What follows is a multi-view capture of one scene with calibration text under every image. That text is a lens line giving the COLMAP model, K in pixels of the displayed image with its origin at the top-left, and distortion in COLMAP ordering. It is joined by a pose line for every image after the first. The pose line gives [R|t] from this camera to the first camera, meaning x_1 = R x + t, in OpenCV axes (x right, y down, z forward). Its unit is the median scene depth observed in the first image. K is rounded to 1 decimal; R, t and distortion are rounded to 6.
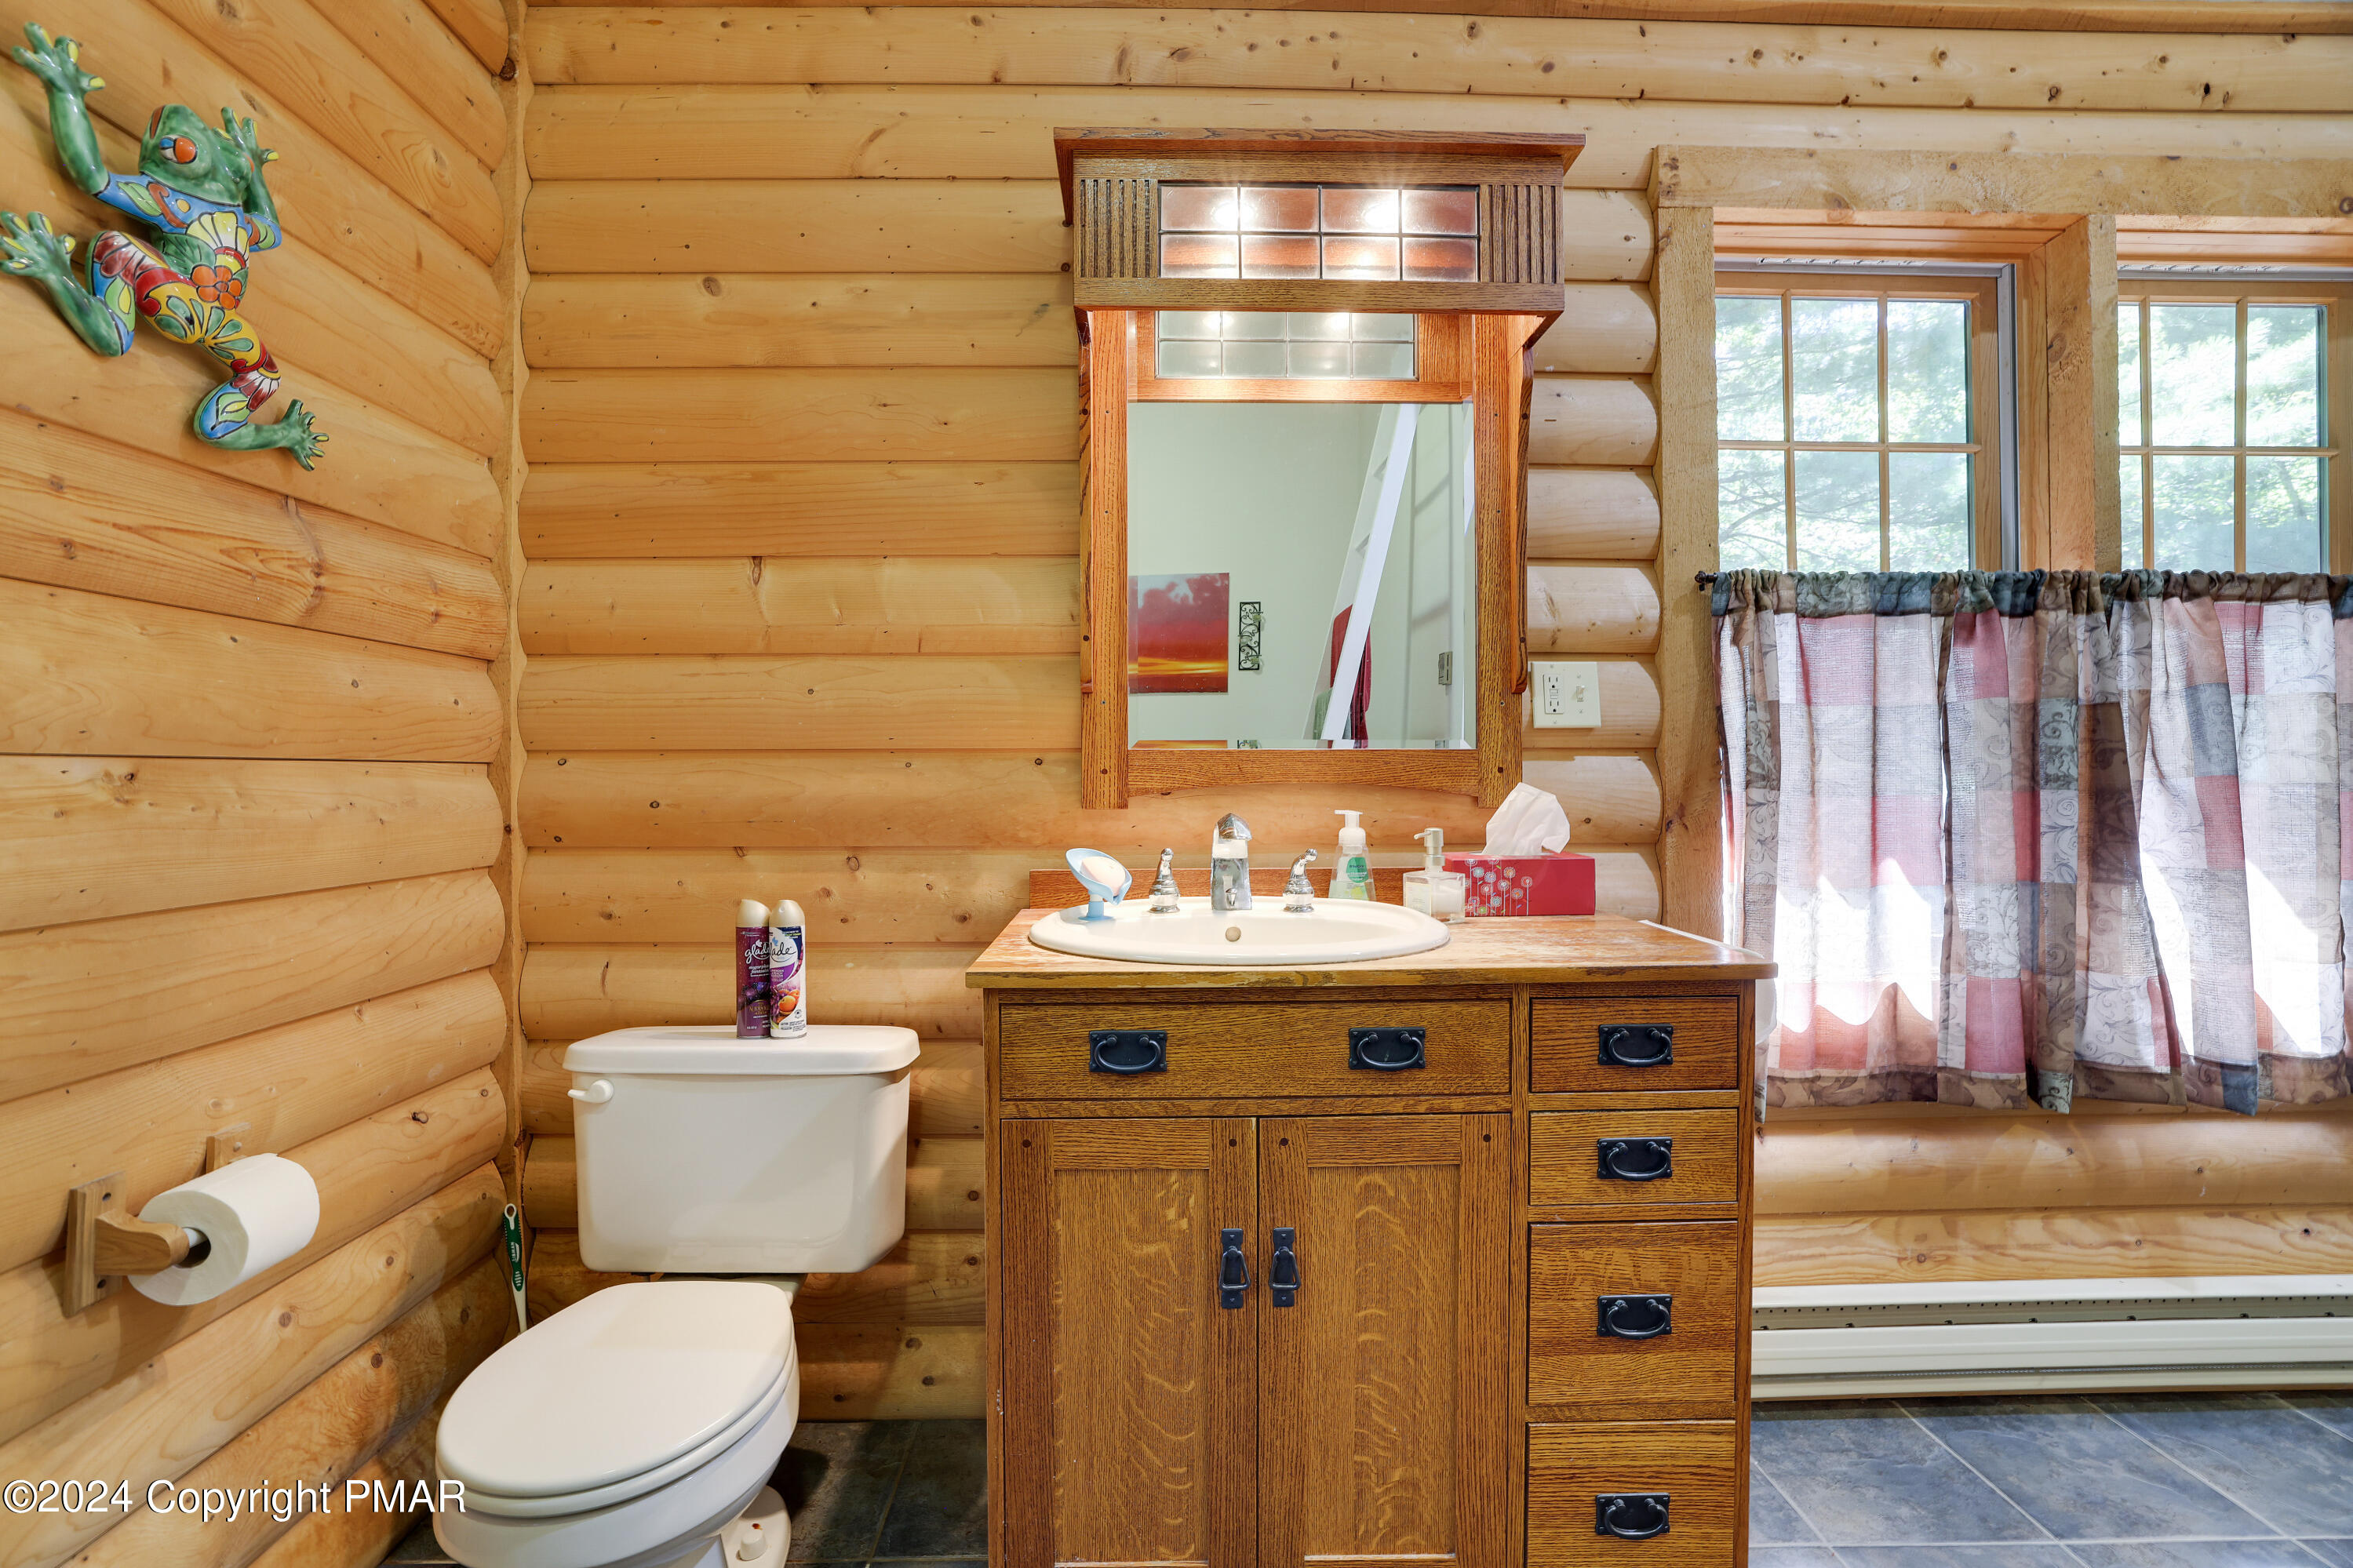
lens RADIAL K [[1054.7, 0, 1163.1], [0, 1054.7, 792.3], [0, 0, 1]] dist [-0.044594, 0.023053]
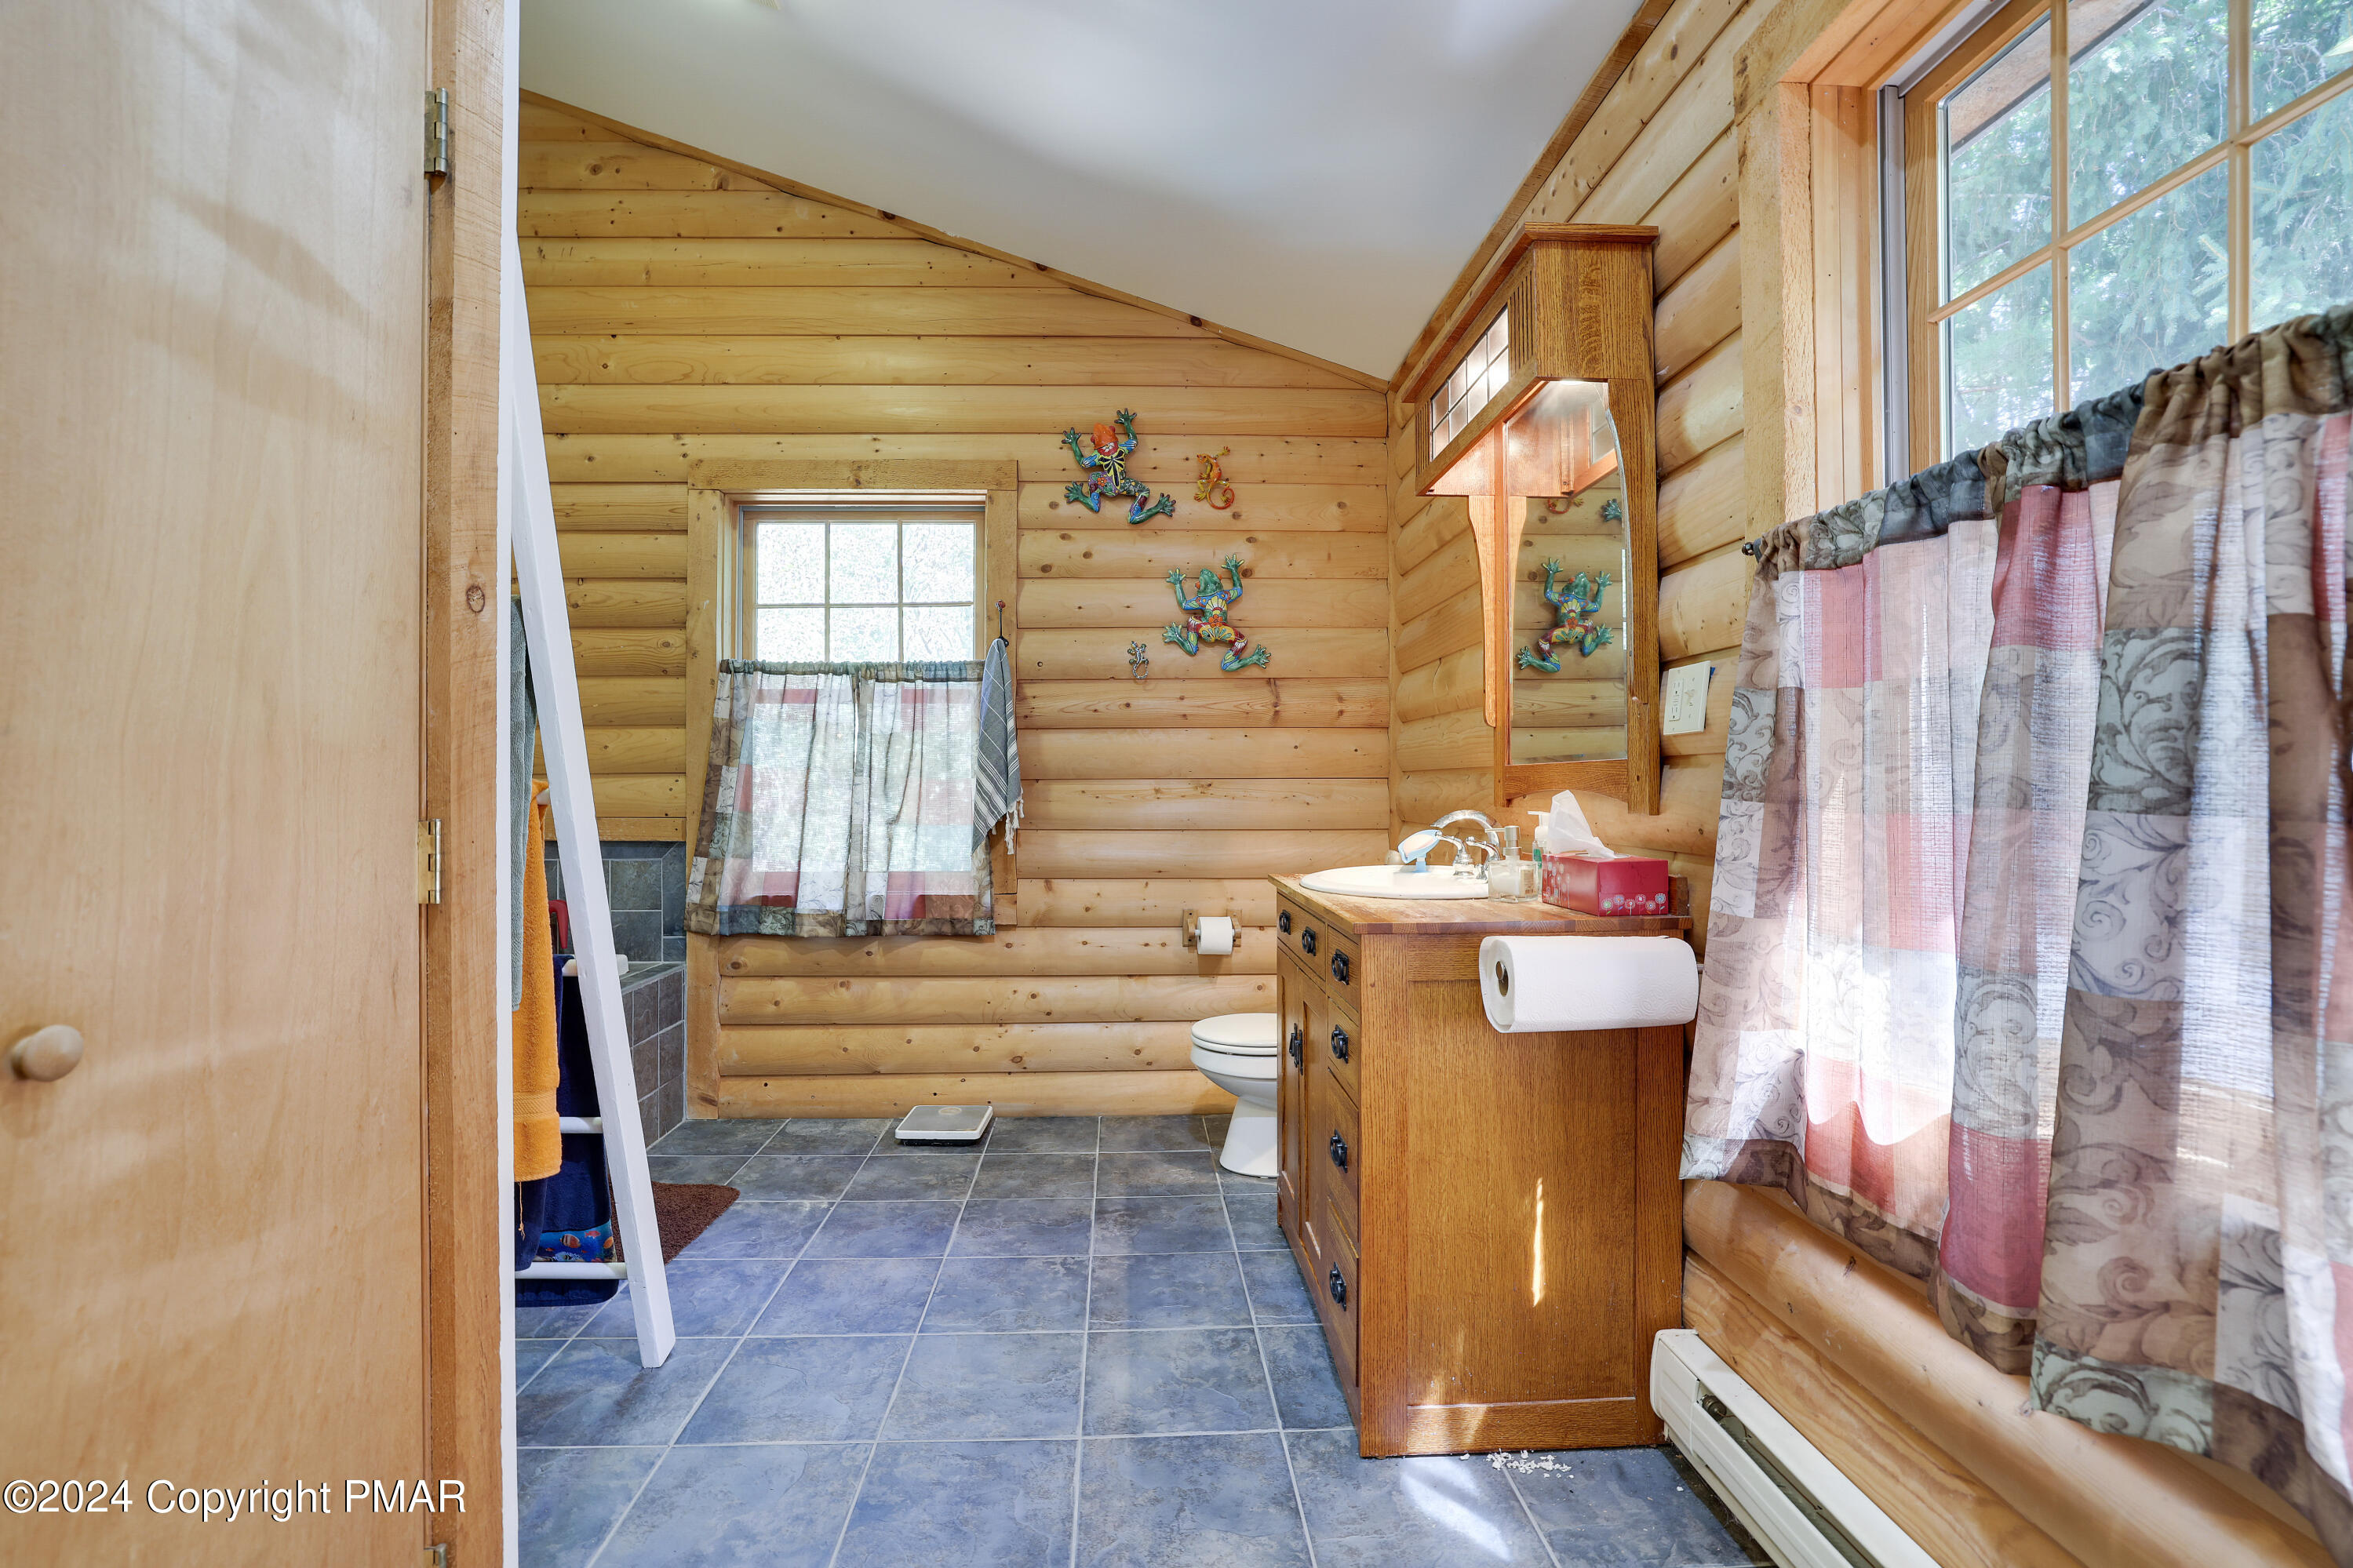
lens RADIAL K [[1054.7, 0, 1163.1], [0, 1054.7, 792.3], [0, 0, 1]] dist [-0.044594, 0.023053]
pose [[0.003494, 0.002281, -0.999991, 1.996290], [-0.018361, 0.999829, 0.002216, 0.005291], [0.999825, 0.018354, 0.003535, 0.785547]]
